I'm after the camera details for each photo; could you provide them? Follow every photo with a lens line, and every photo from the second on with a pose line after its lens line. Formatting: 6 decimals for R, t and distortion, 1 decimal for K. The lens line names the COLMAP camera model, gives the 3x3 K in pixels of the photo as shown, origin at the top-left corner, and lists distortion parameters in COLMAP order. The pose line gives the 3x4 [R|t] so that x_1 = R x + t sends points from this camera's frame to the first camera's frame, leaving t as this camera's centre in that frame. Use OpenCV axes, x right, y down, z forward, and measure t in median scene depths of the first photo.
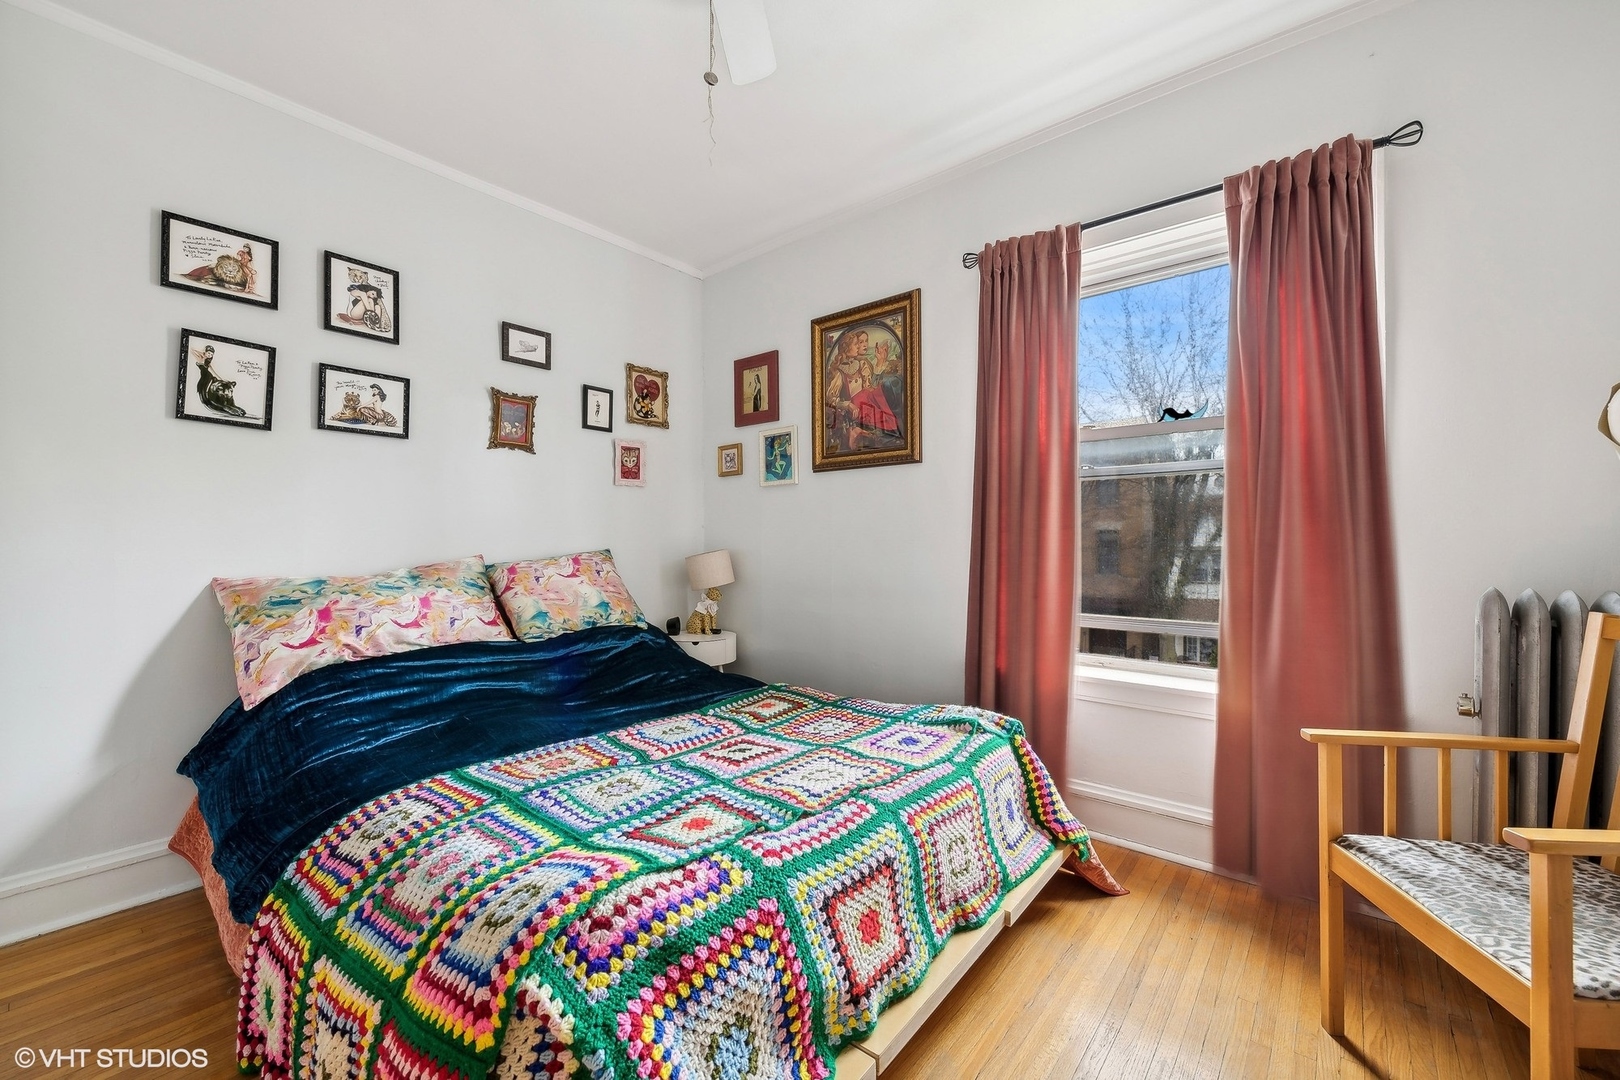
lens RADIAL K [[653.0, 0, 801.3], [0, 653.0, 538.7], [0, 0, 1]] dist [-0.000350, -0.002680]
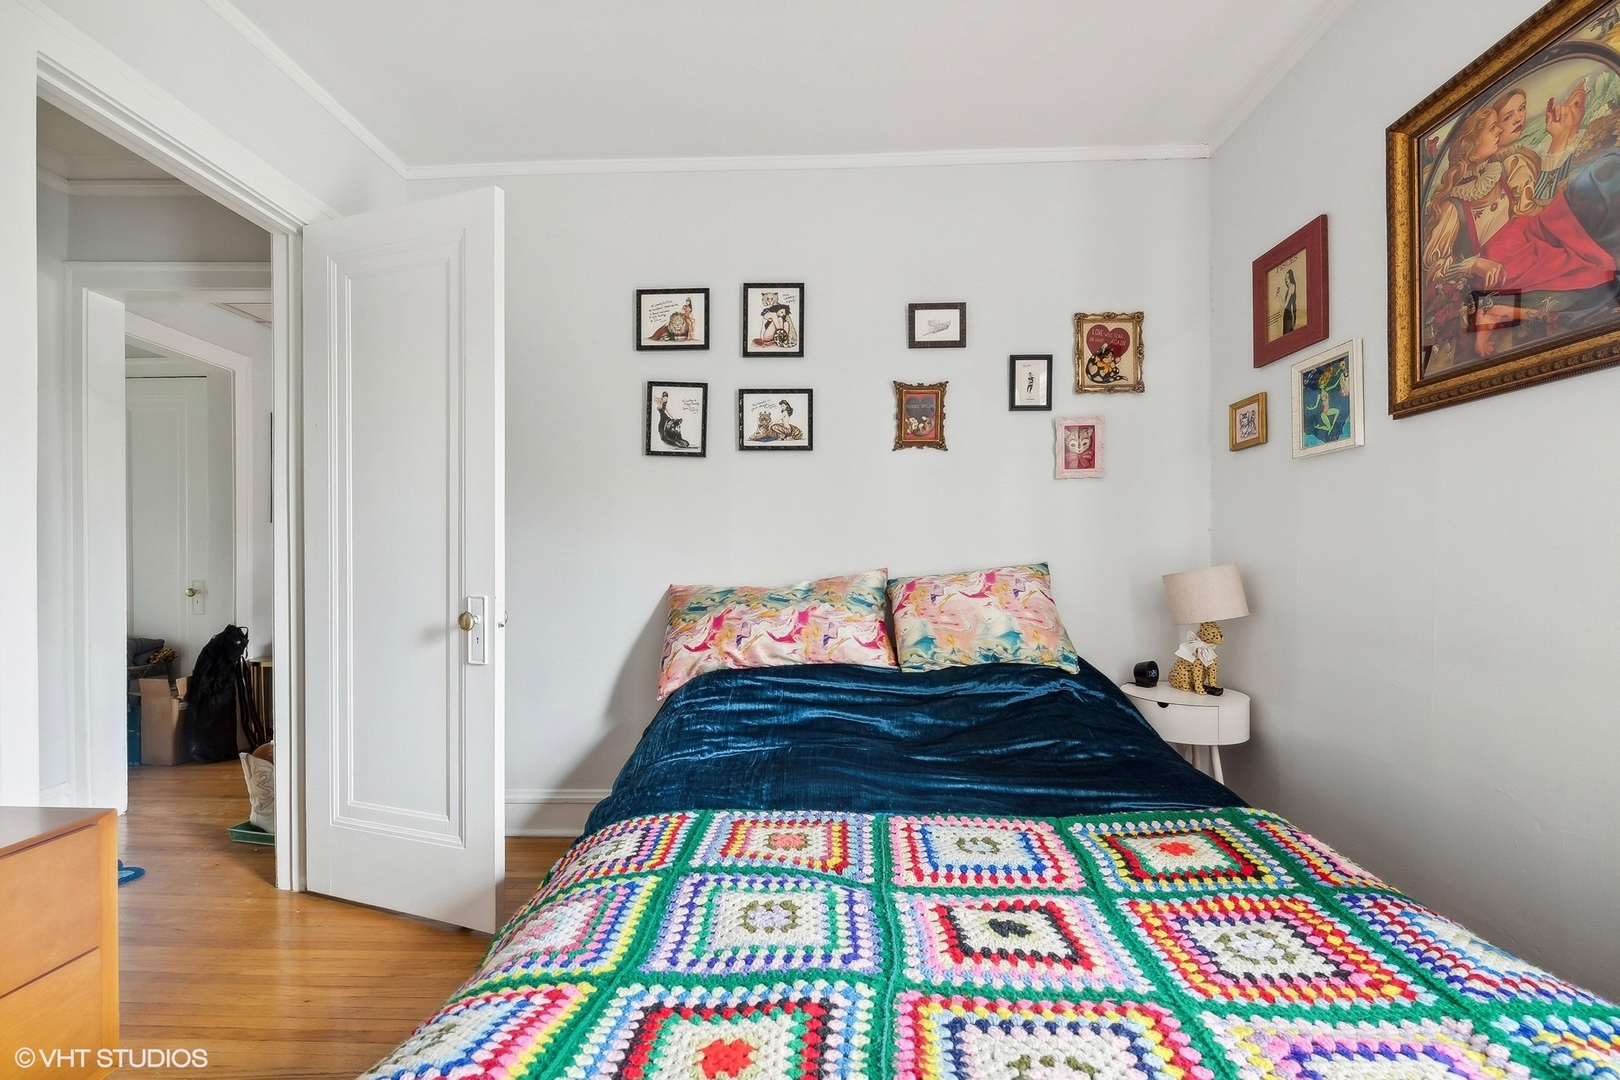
lens RADIAL K [[653.0, 0, 811.5], [0, 653.0, 561.2], [0, 0, 1]] dist [-0.000350, -0.002680]
pose [[0.619629, 0.006499, -0.784868, 0.181482], [0.007710, 0.999867, 0.014366, 0.001372], [0.784857, -0.014953, 0.619497, 0.401084]]
